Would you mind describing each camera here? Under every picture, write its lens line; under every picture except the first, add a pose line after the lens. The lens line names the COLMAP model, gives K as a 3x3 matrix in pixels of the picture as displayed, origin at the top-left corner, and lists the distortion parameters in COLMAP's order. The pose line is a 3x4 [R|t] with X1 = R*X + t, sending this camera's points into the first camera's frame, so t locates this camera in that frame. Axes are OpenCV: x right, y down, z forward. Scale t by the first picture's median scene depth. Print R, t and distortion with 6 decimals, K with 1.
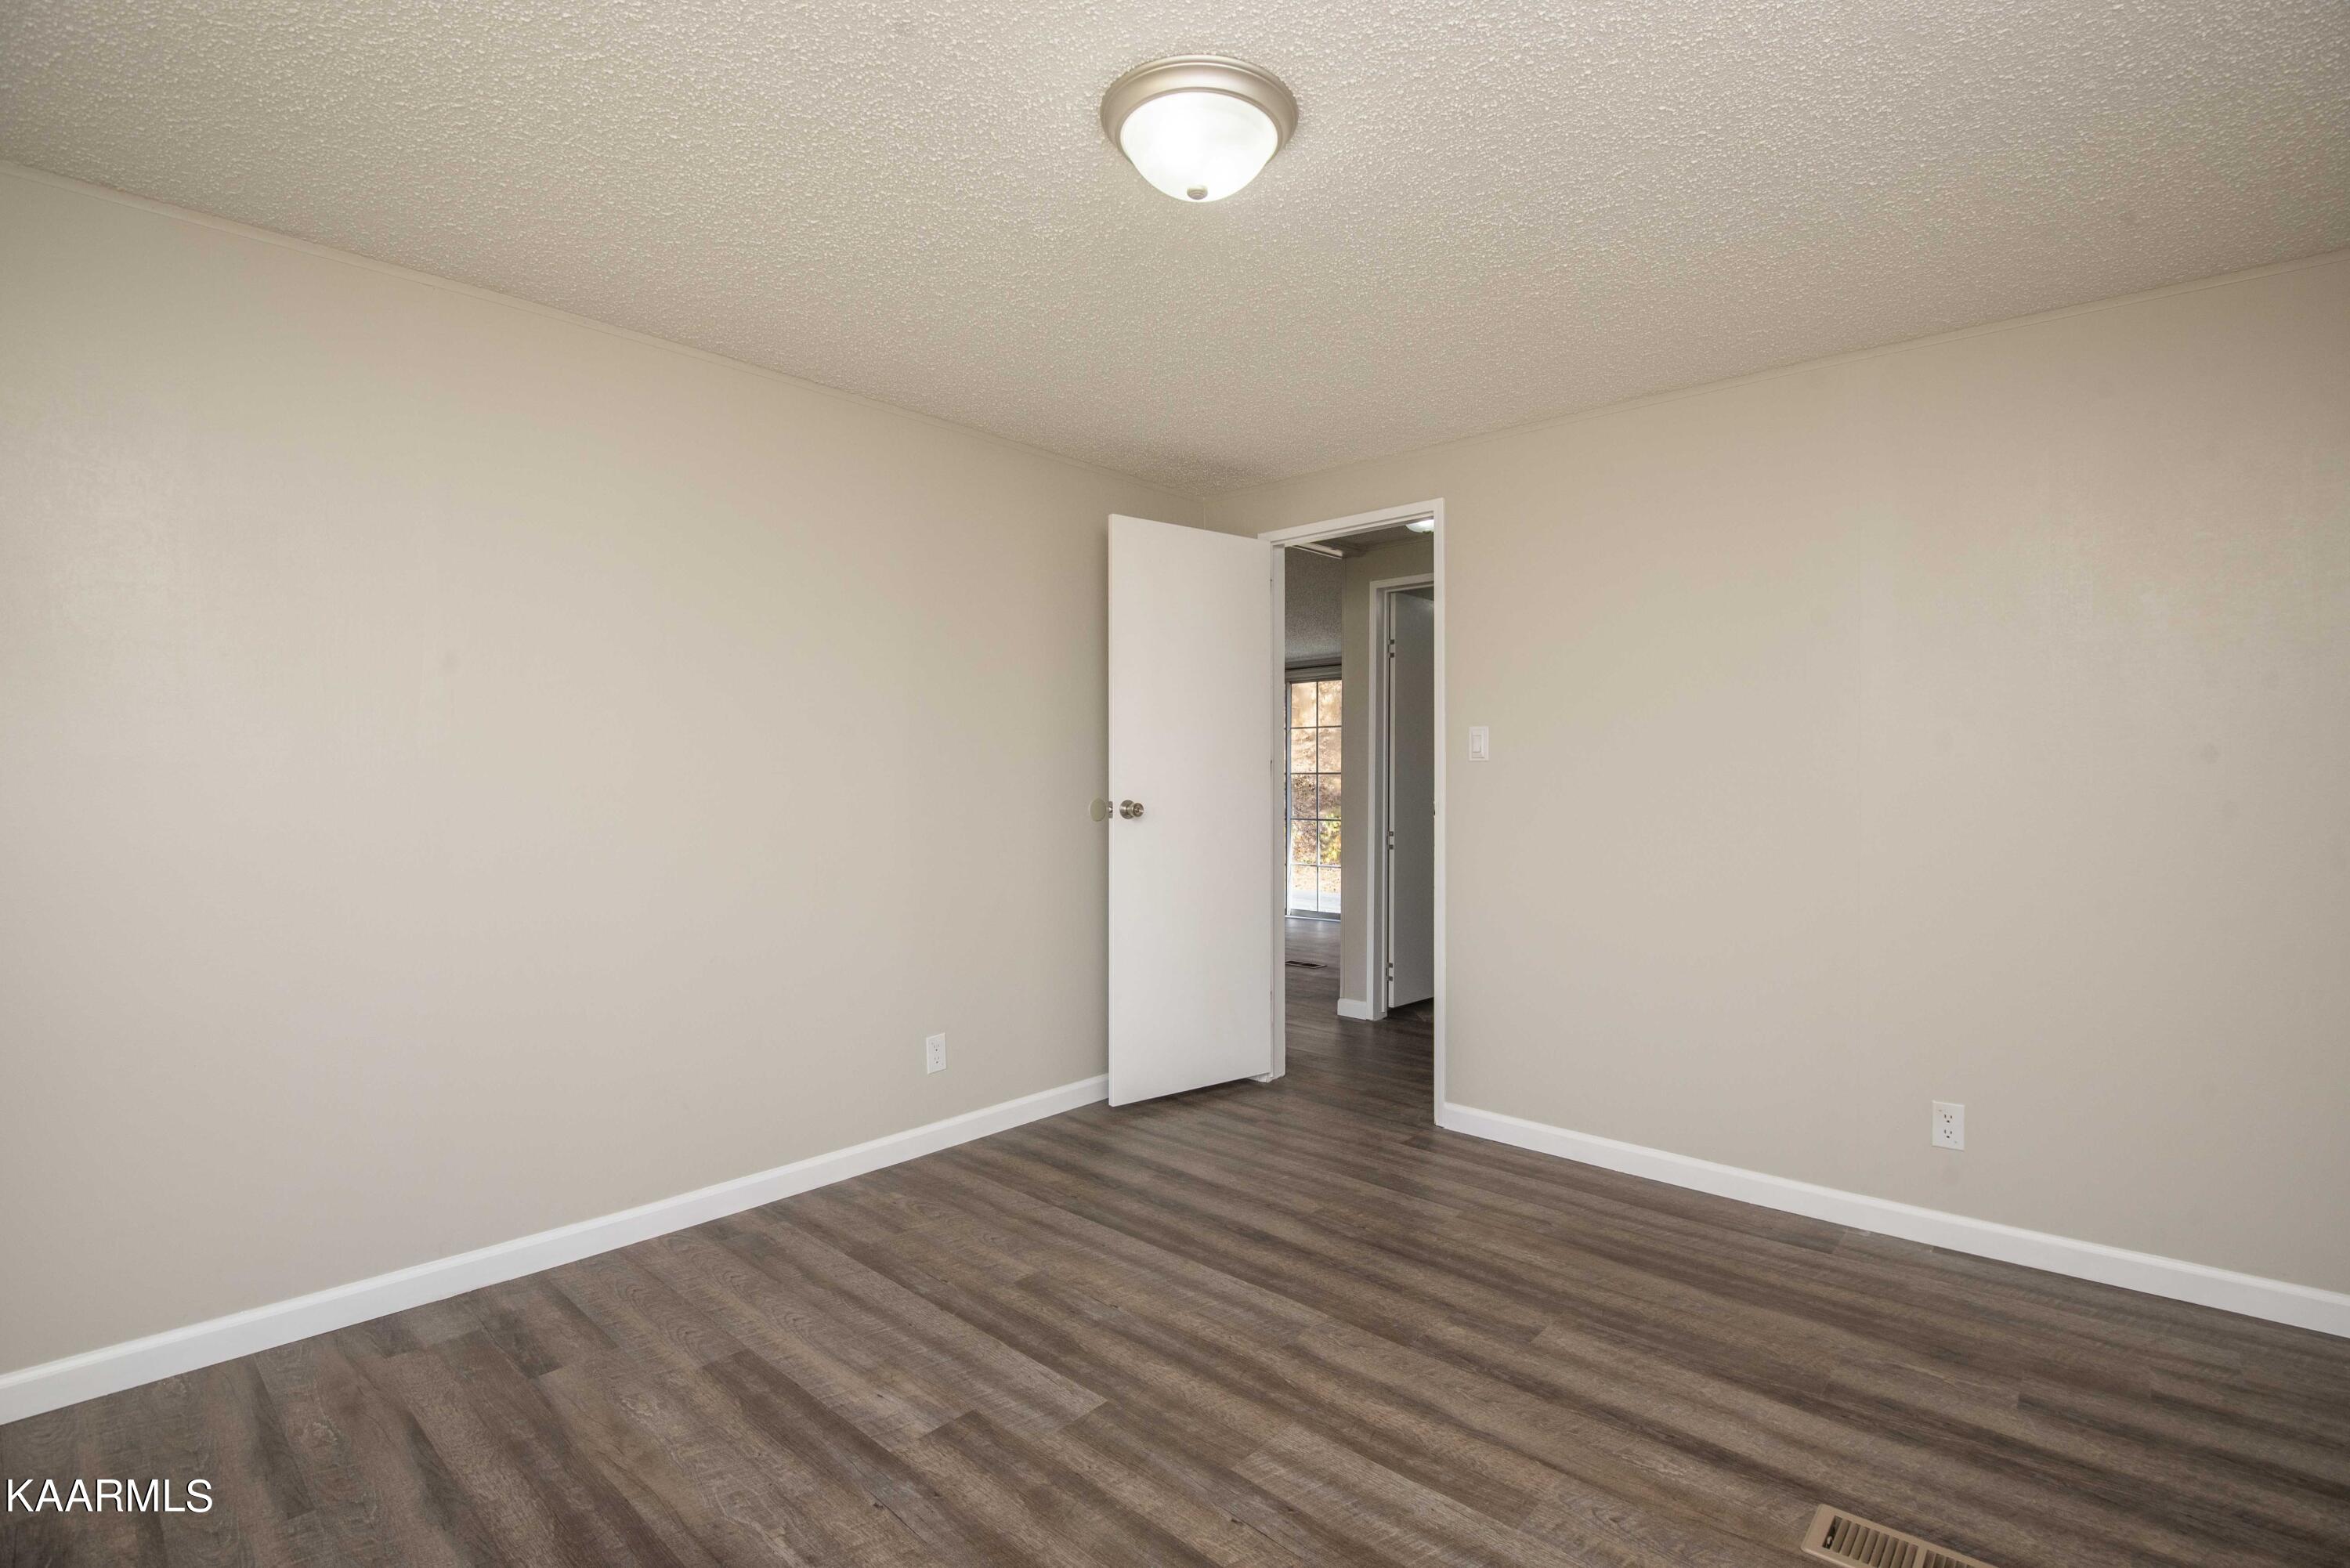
lens RADIAL K [[1073.8, 0, 1195.2], [0, 1073.8, 786.9], [0, 0, 1]] dist [-0.026309, -0.006614]
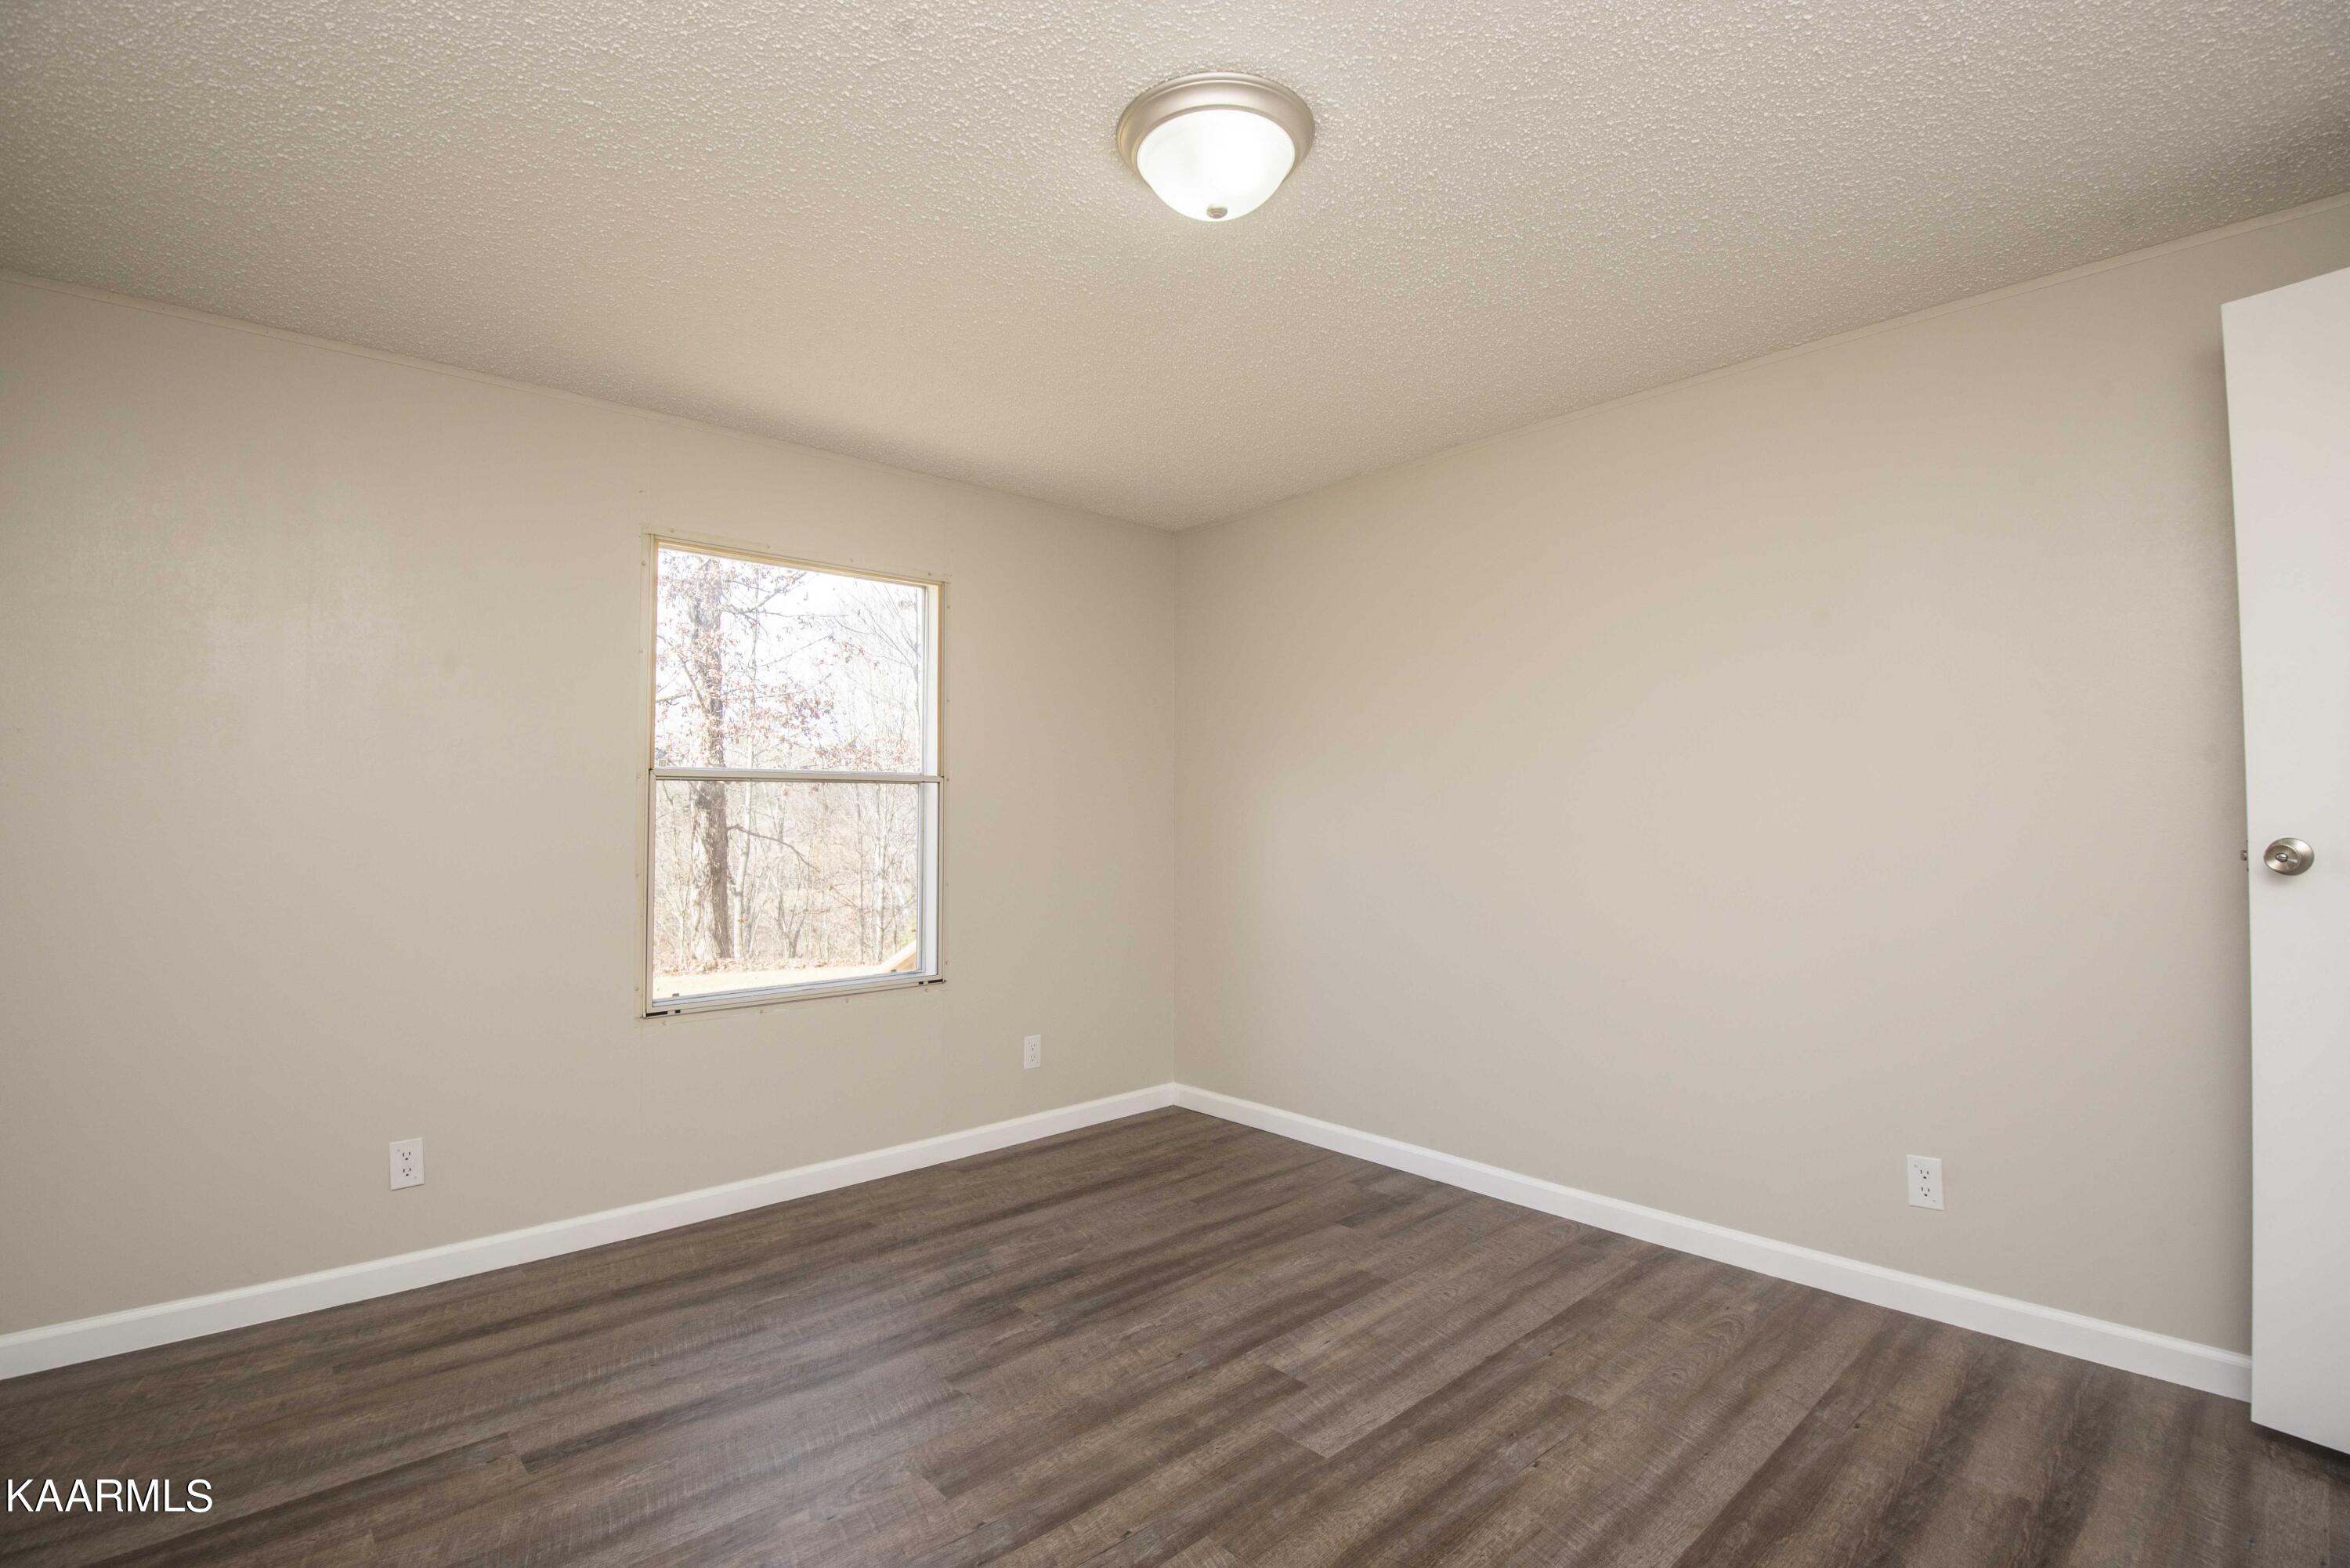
lens RADIAL K [[1073.8, 0, 1171.8], [0, 1073.8, 782.1], [0, 0, 1]] dist [-0.026309, -0.006614]
pose [[-0.105365, -0.026909, -0.994069, 0.760976], [-0.005625, 0.999634, -0.026463, 0.001523], [0.994418, 0.002804, -0.105478, 0.825162]]
